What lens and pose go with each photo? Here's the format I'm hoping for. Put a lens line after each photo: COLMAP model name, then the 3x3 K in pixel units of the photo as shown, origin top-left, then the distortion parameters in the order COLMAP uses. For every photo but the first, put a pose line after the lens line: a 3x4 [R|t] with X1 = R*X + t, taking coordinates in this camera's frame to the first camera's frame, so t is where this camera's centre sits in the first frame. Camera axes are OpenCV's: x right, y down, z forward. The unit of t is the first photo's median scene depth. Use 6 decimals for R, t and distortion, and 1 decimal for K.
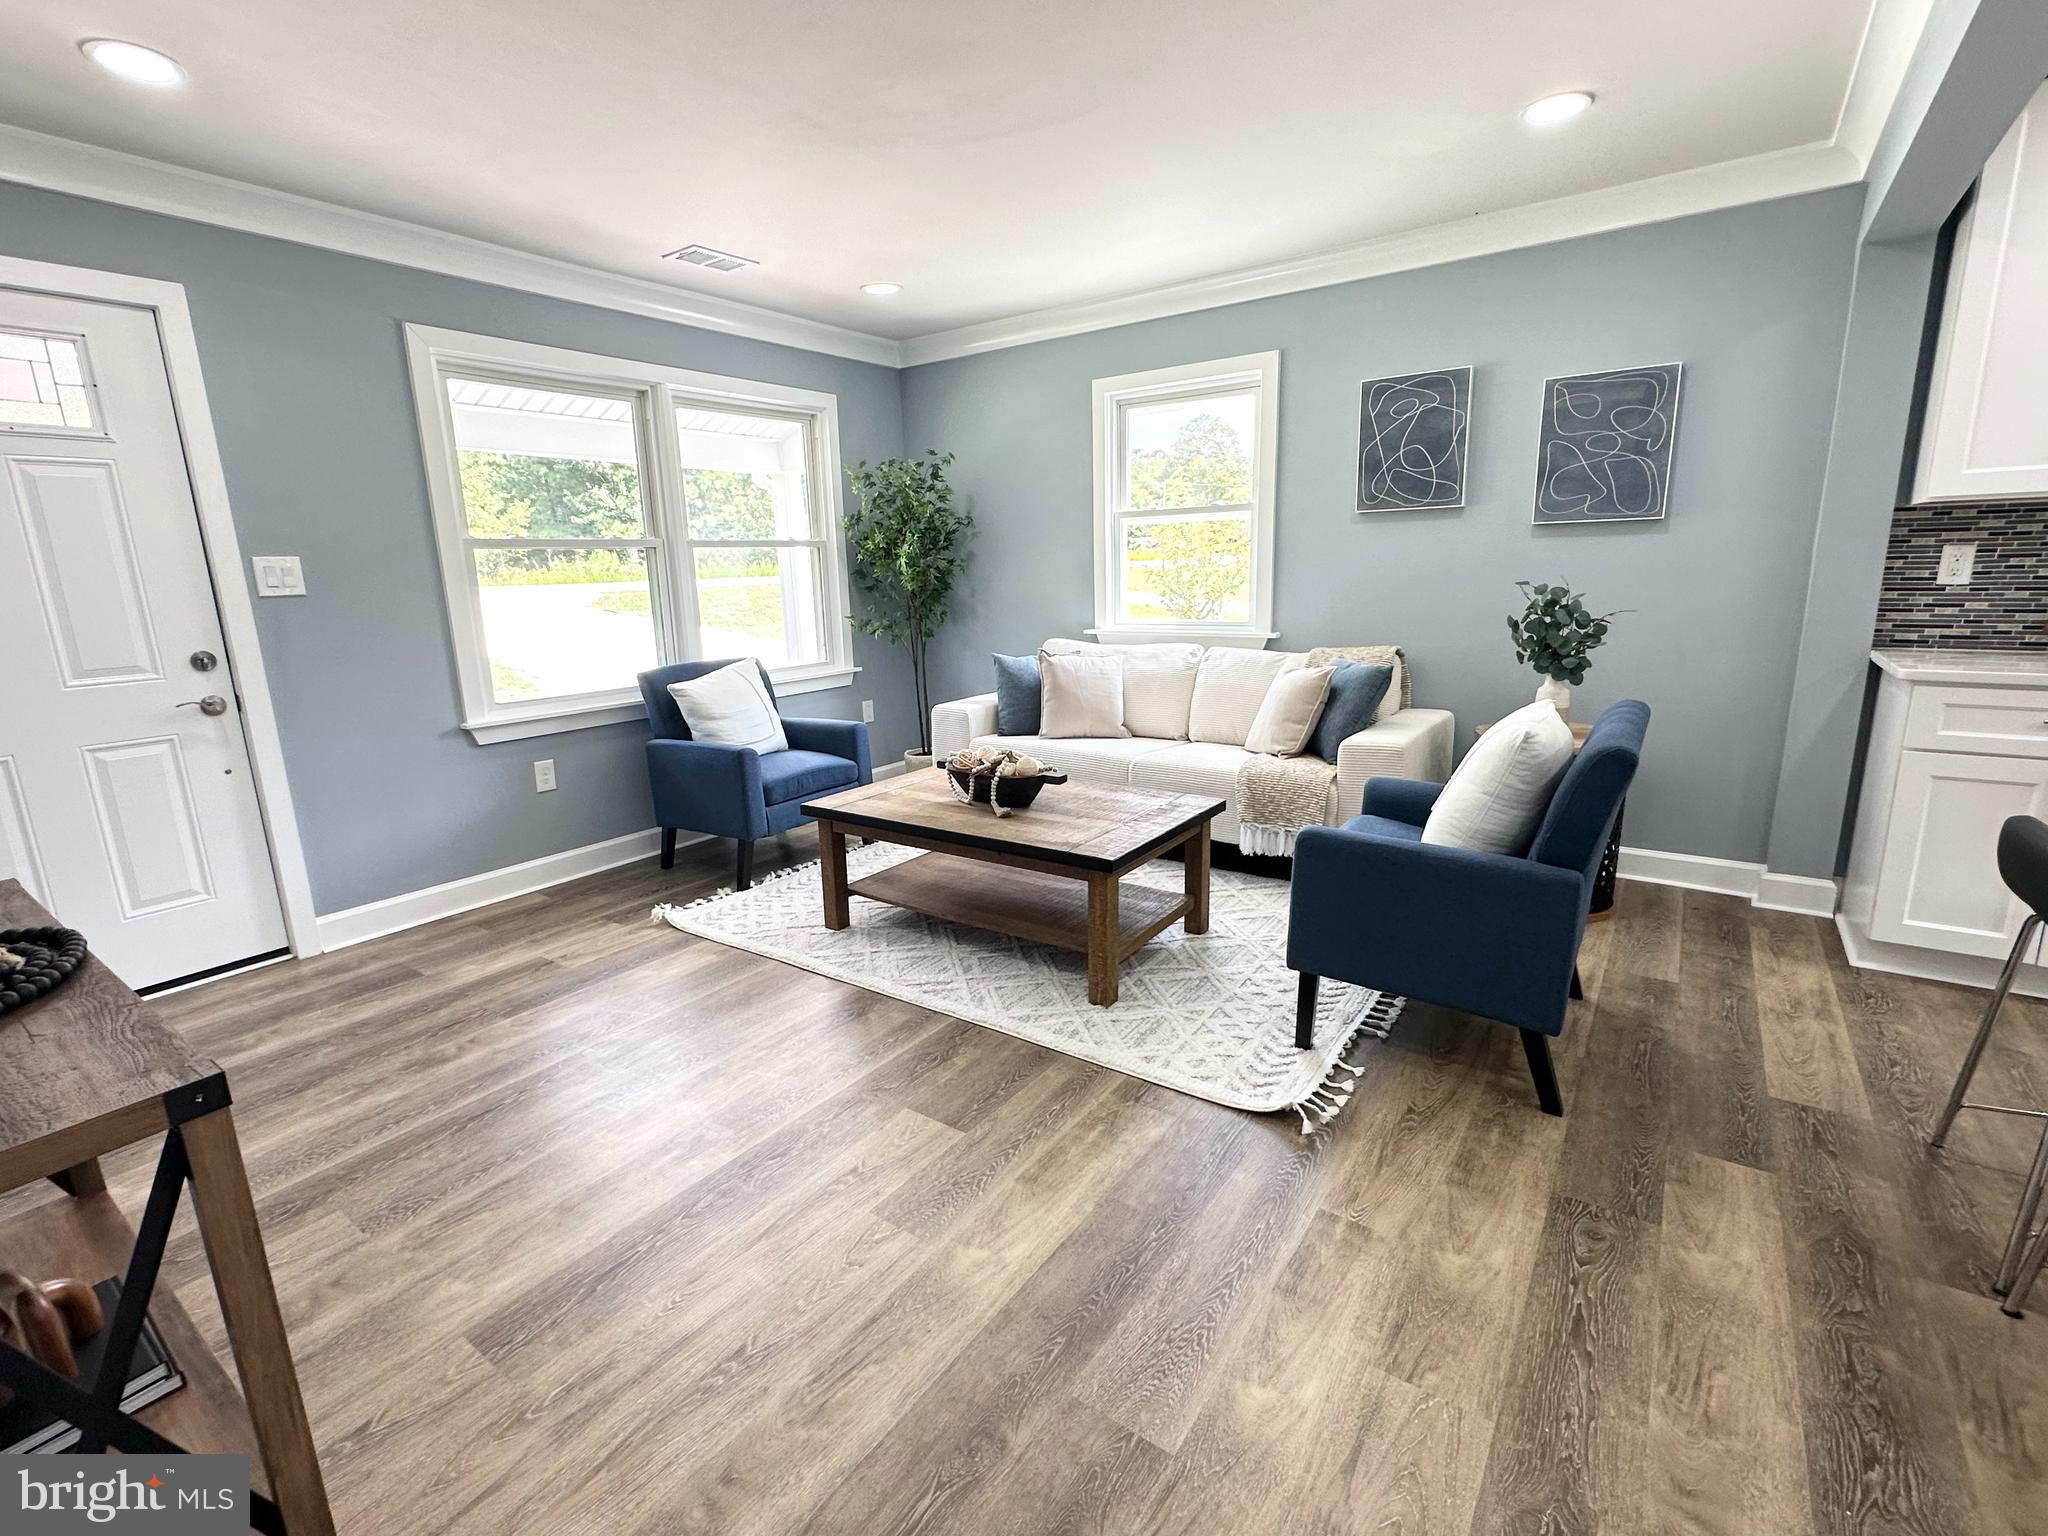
lens RADIAL K [[932.2, 0, 1026.4], [0, 932.2, 772.1], [0, 0, 1]] dist [-0.002414, 0.000028]
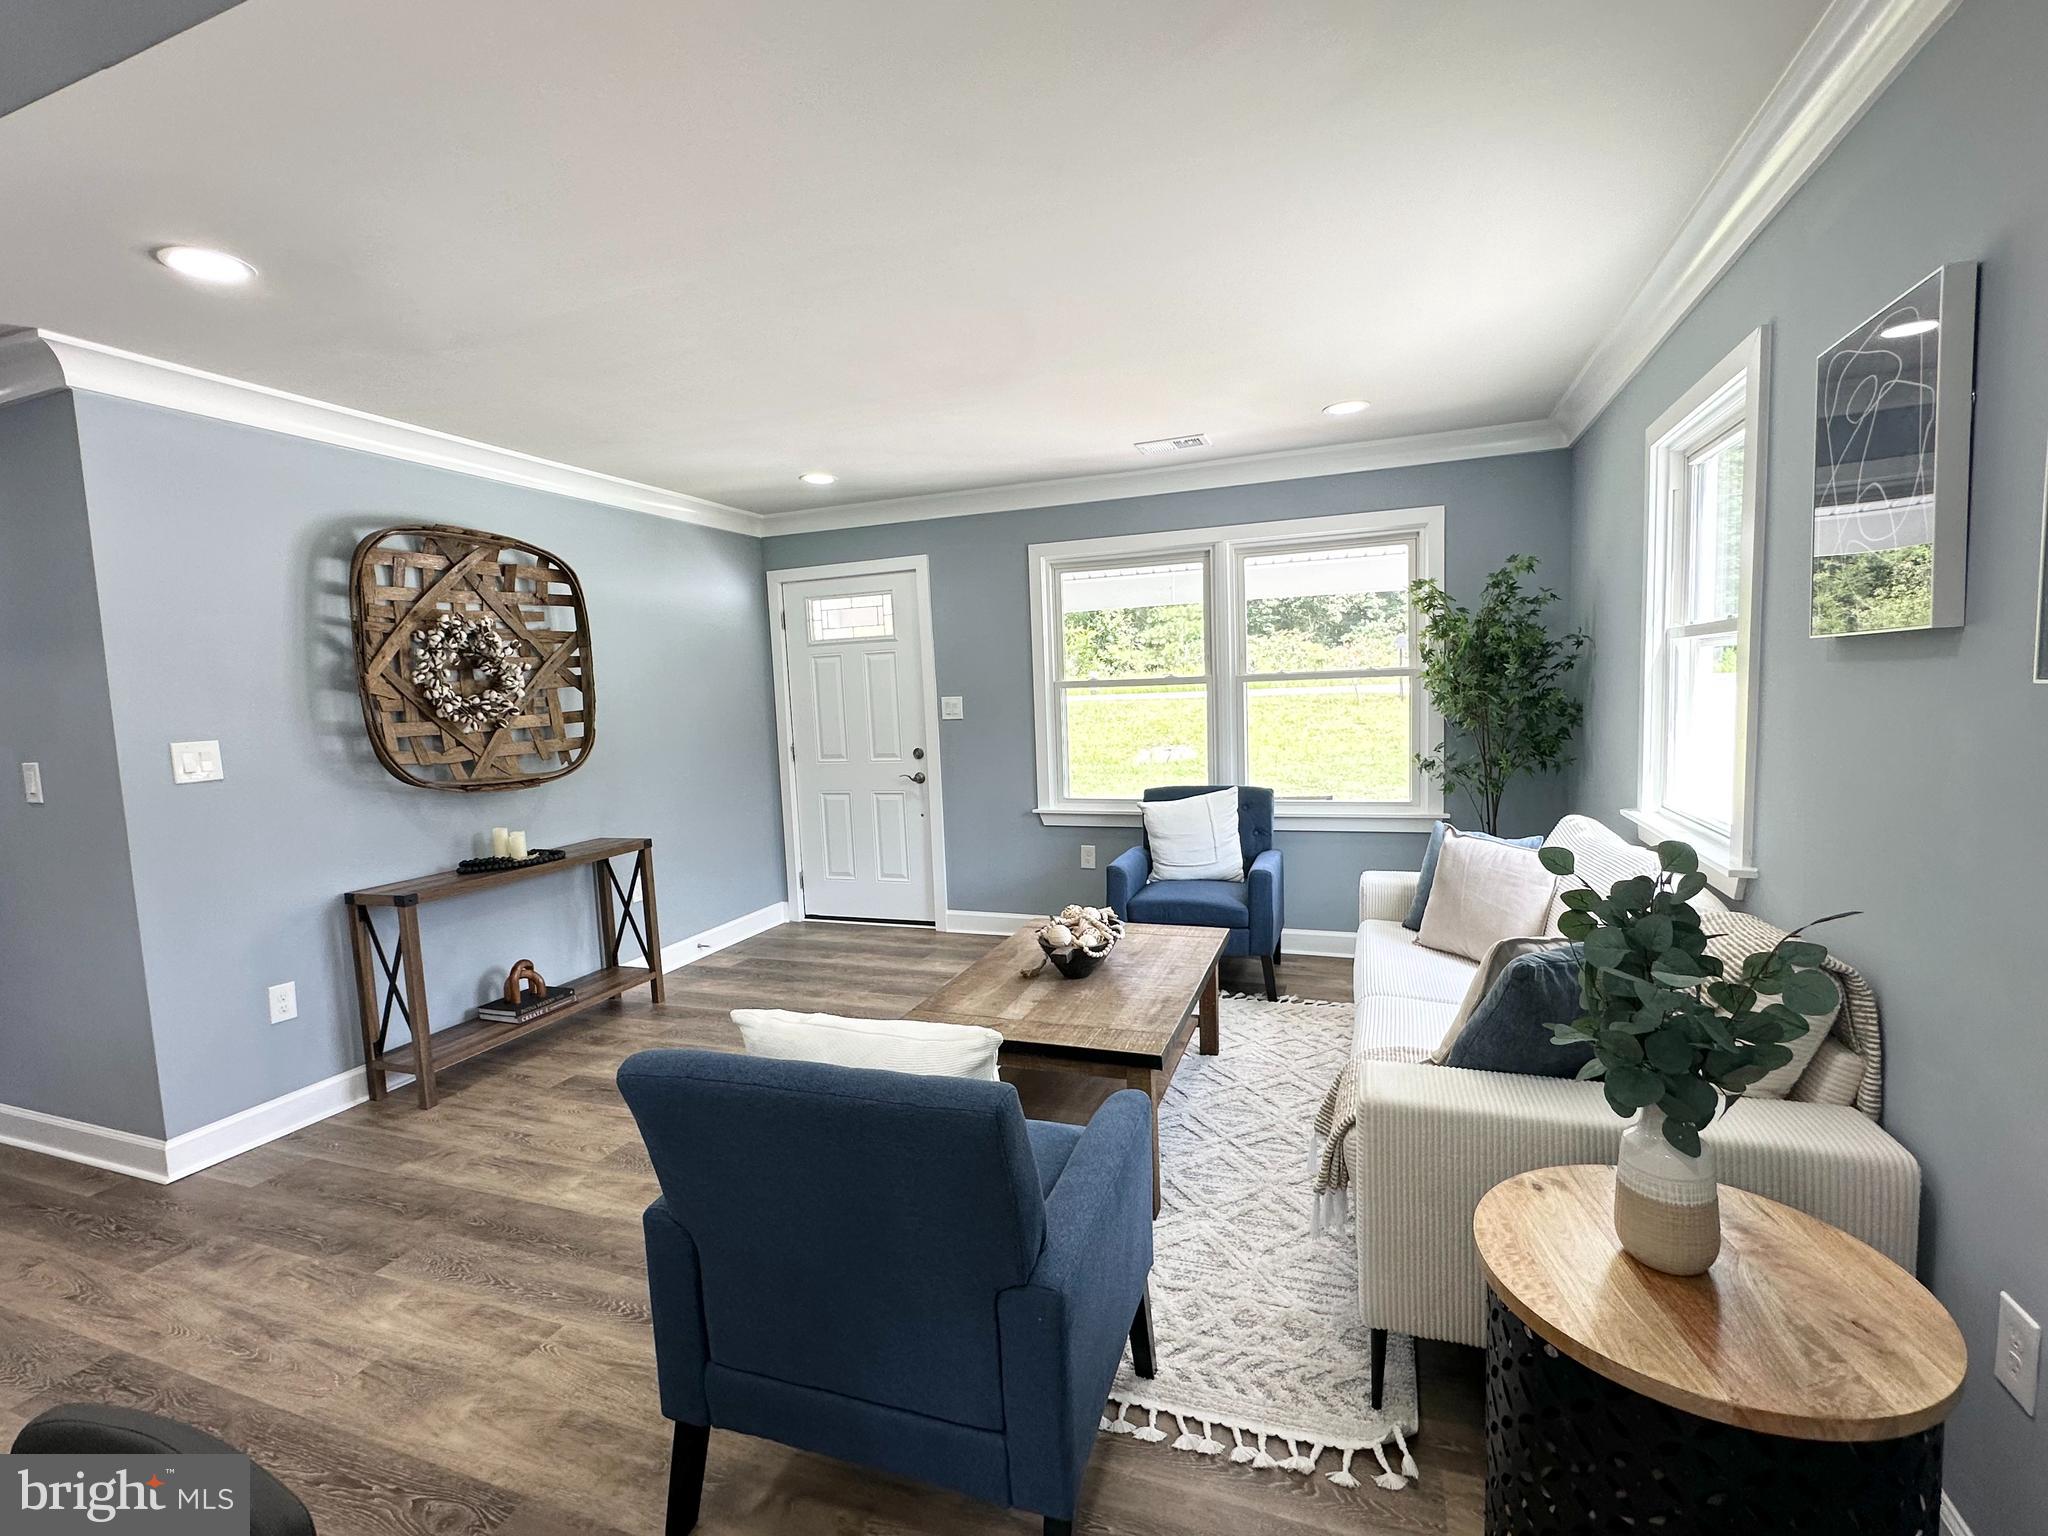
lens RADIAL K [[932.2, 0, 1018.3], [0, 932.2, 778.6], [0, 0, 1]] dist [-0.002414, 0.000028]
pose [[0.257112, 0.113476, -0.959696, 0.923826], [-0.181864, 0.981020, 0.067275, -0.229584], [0.949115, 0.157237, 0.272870, 0.695369]]
